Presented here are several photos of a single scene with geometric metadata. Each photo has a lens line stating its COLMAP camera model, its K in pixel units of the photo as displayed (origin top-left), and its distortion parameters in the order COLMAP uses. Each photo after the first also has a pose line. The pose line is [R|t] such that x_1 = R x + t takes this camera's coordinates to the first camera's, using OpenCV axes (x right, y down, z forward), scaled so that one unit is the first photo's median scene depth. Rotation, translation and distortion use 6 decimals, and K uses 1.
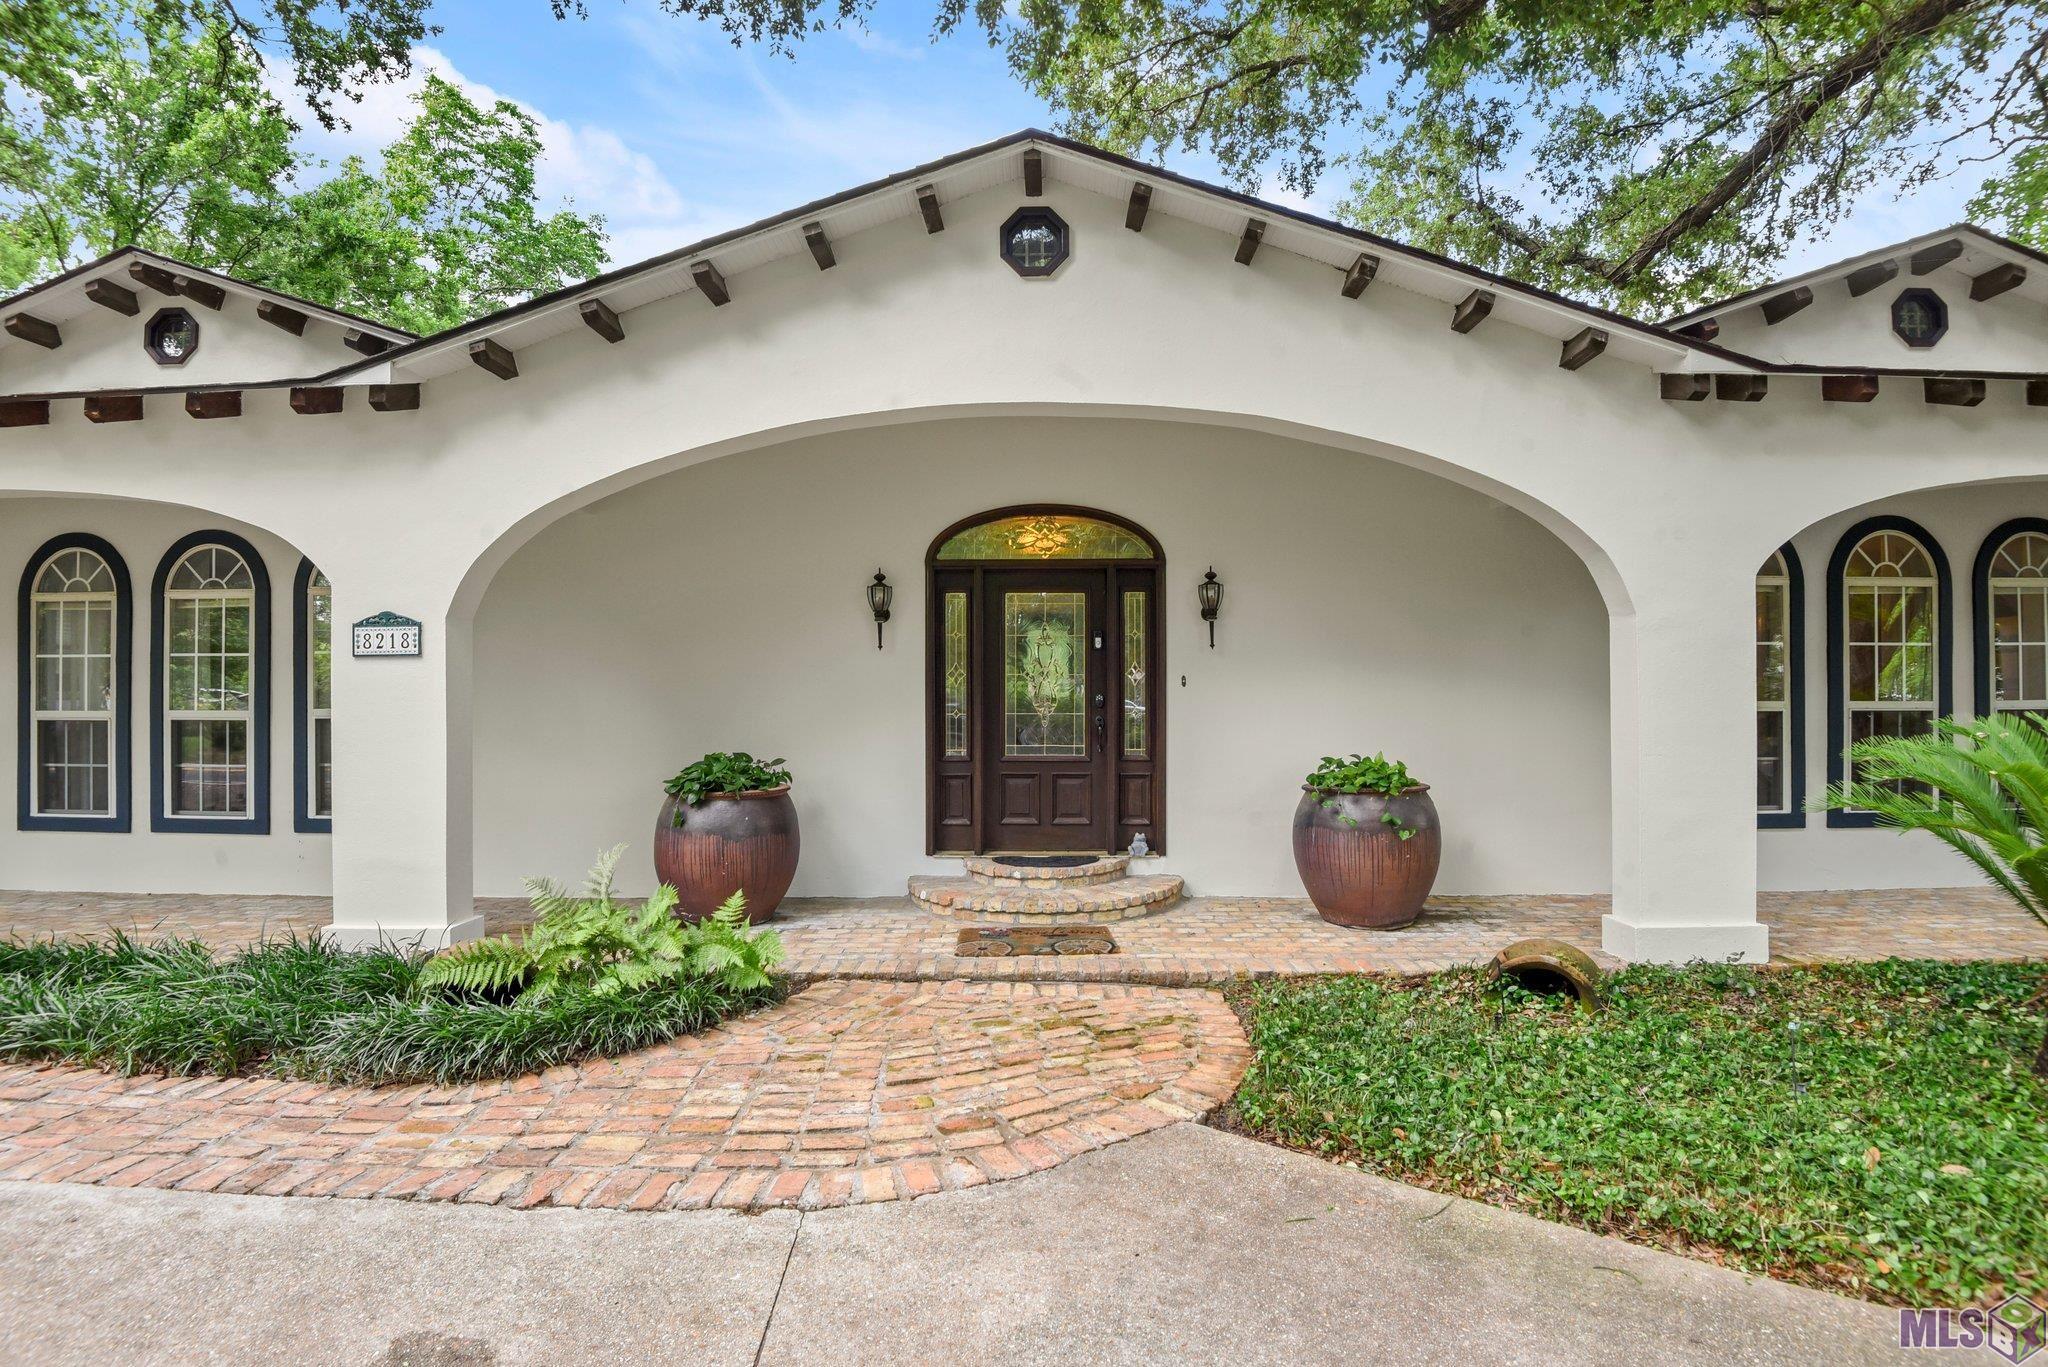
lens RADIAL K [[988.7, 0, 1027.2], [0, 988.7, 704.0], [0, 0, 1]] dist [-0.017799, -0.021332]
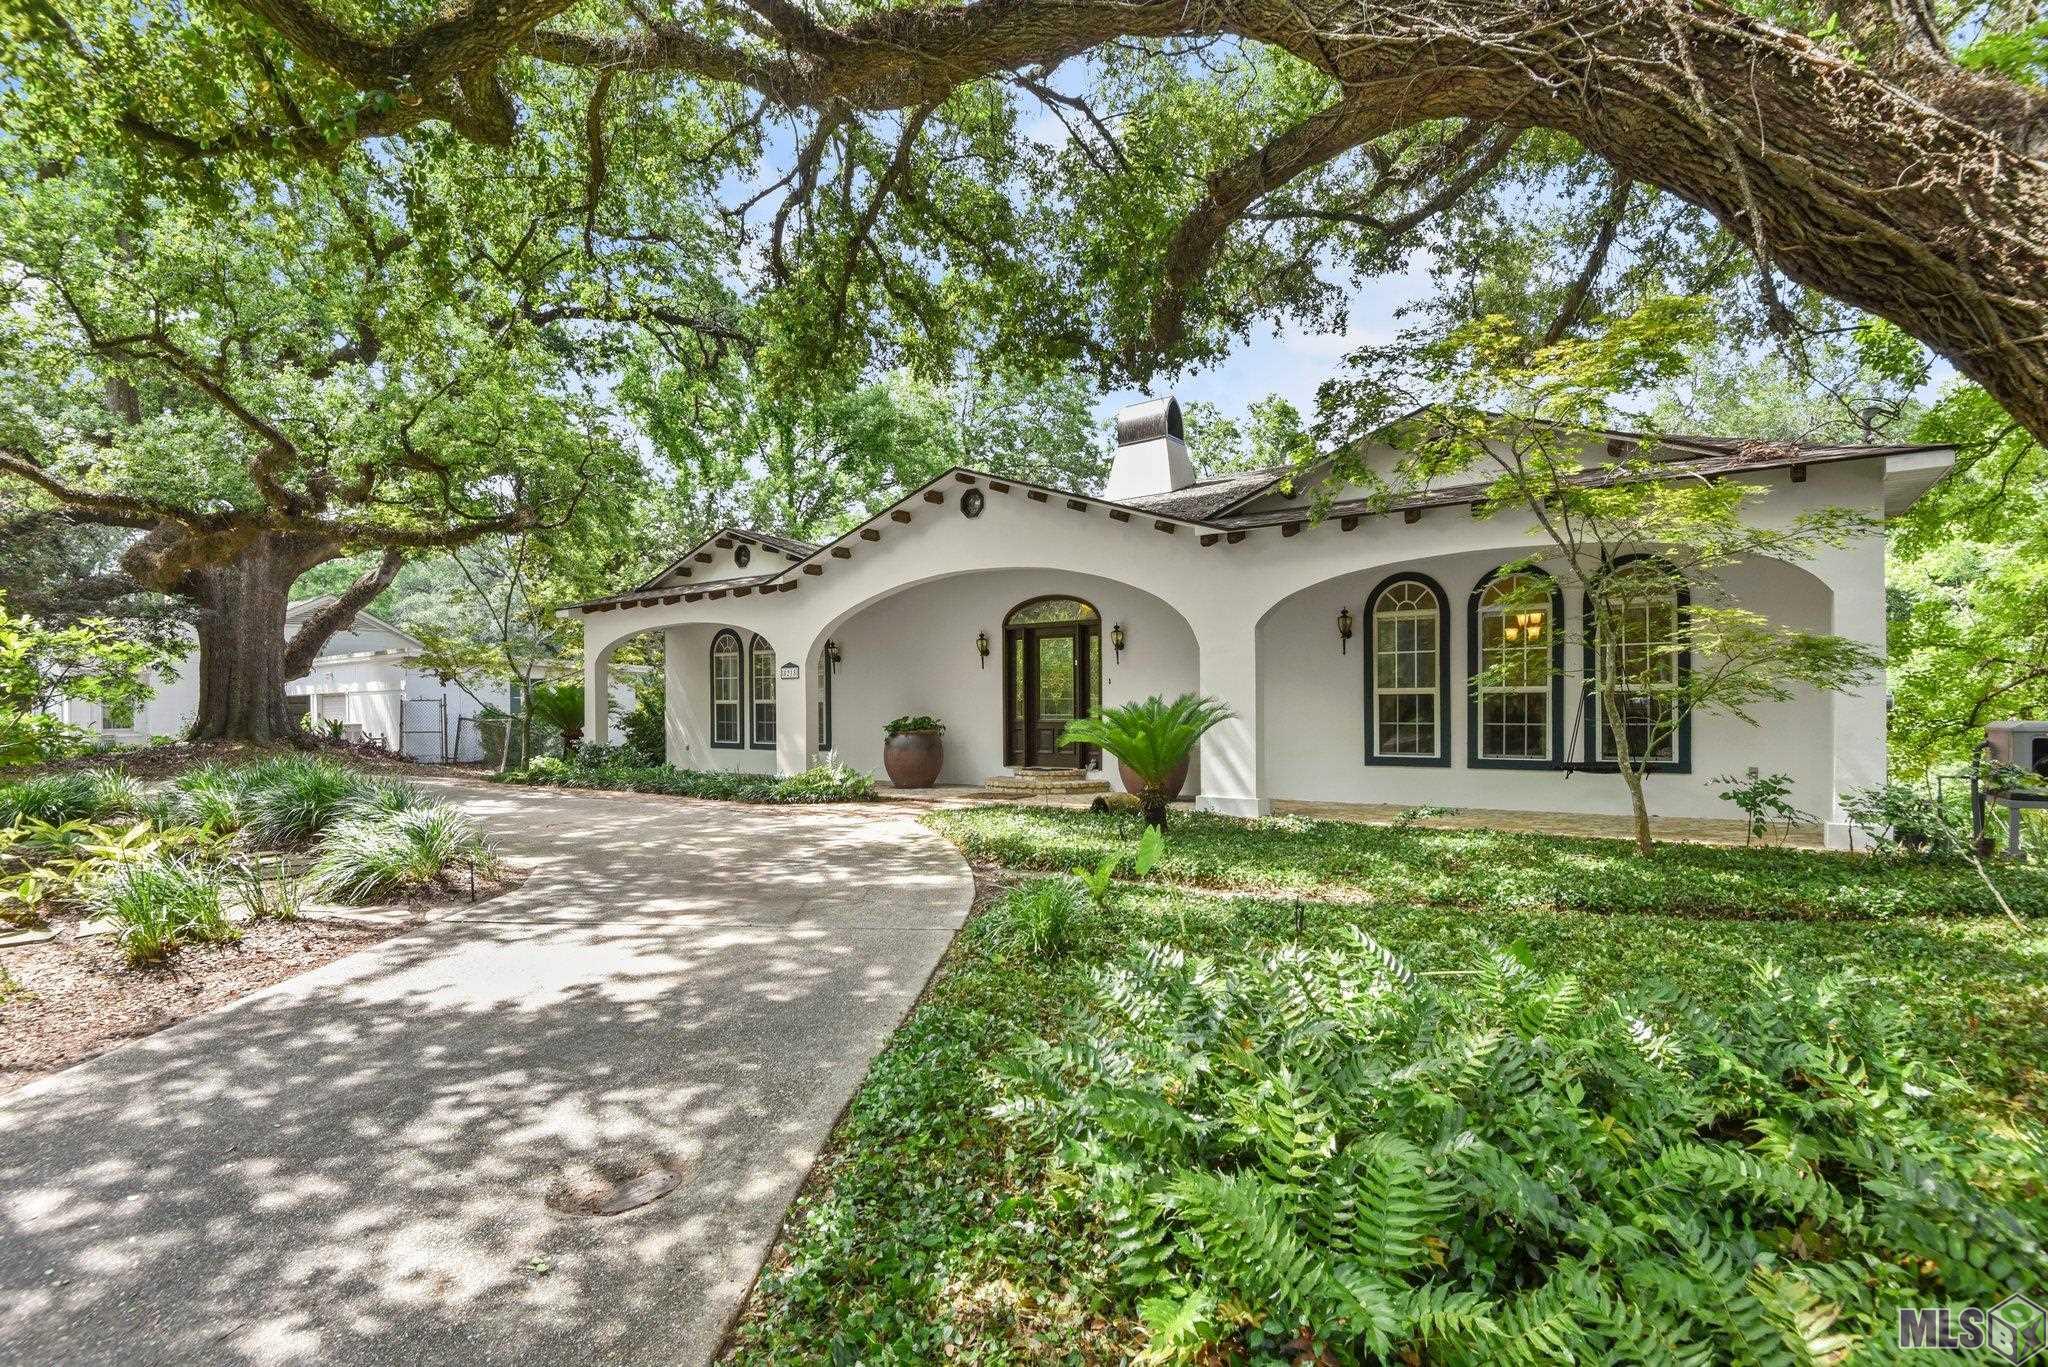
lens RADIAL K [[1052.5, 0, 1019.2], [0, 1052.5, 709.2], [0, 0, 1]] dist [-0.014839, -0.029586]
pose [[0.812877, -0.000370, -0.582436, 1.288051], [0.009045, 0.999887, 0.011987, 0.005057], [0.582366, -0.015012, 0.812788, -0.835509]]
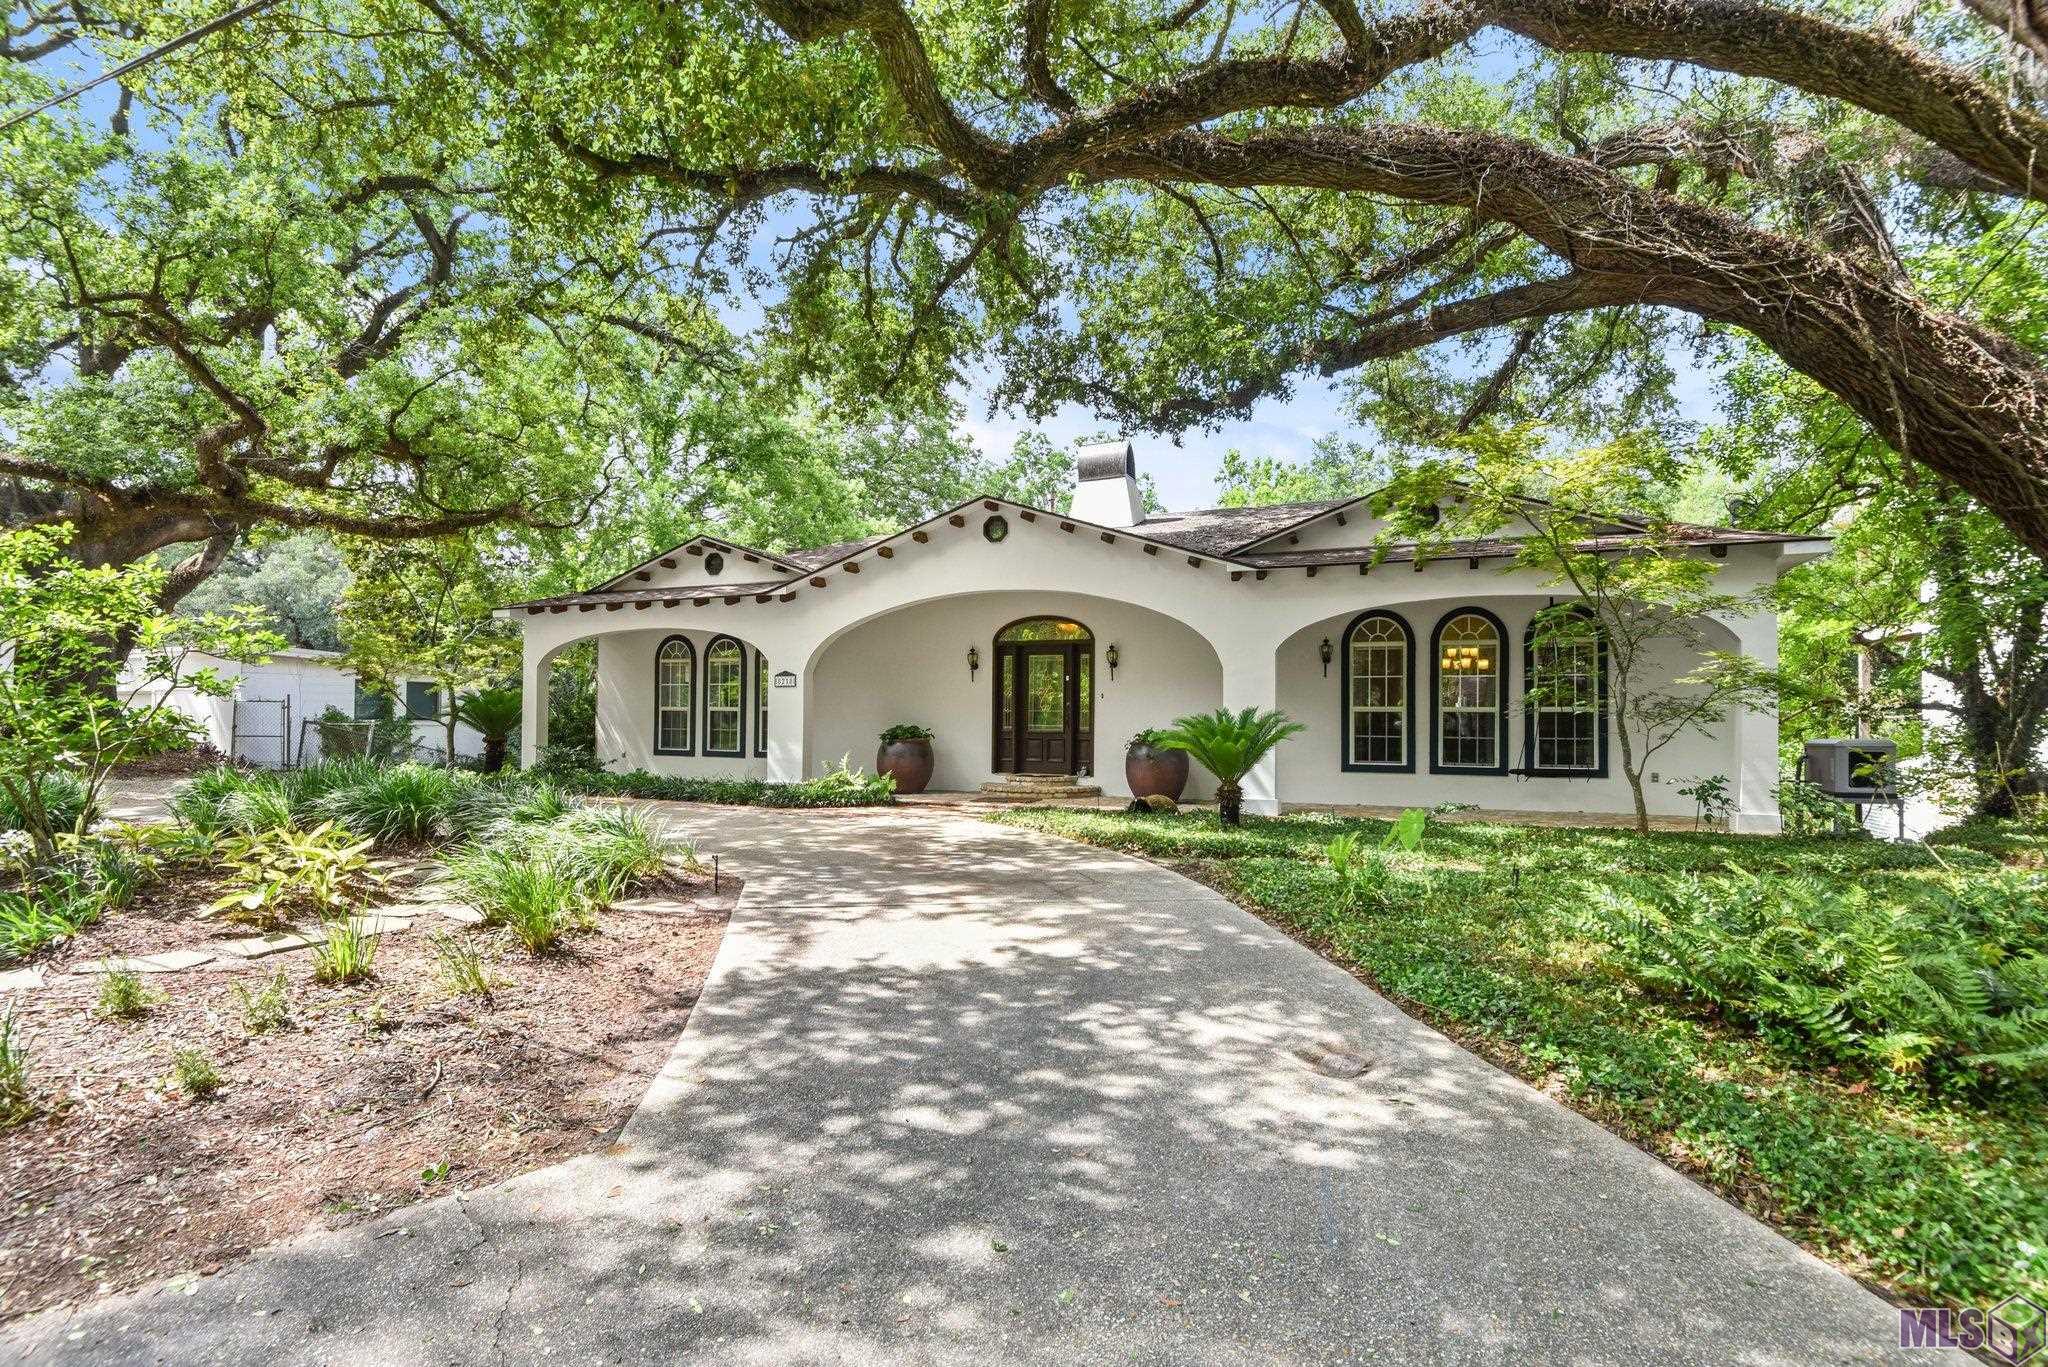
lens RADIAL K [[1055.1, 0, 1024.0], [0, 1055.1, 683.5], [0, 0, 1]] dist [-0.004718, -0.042555]
pose [[0.926626, -0.002531, -0.375976, 0.909976], [-0.008286, 0.999597, -0.027152, 0.014023], [0.375893, 0.028275, 0.926232, -1.257694]]
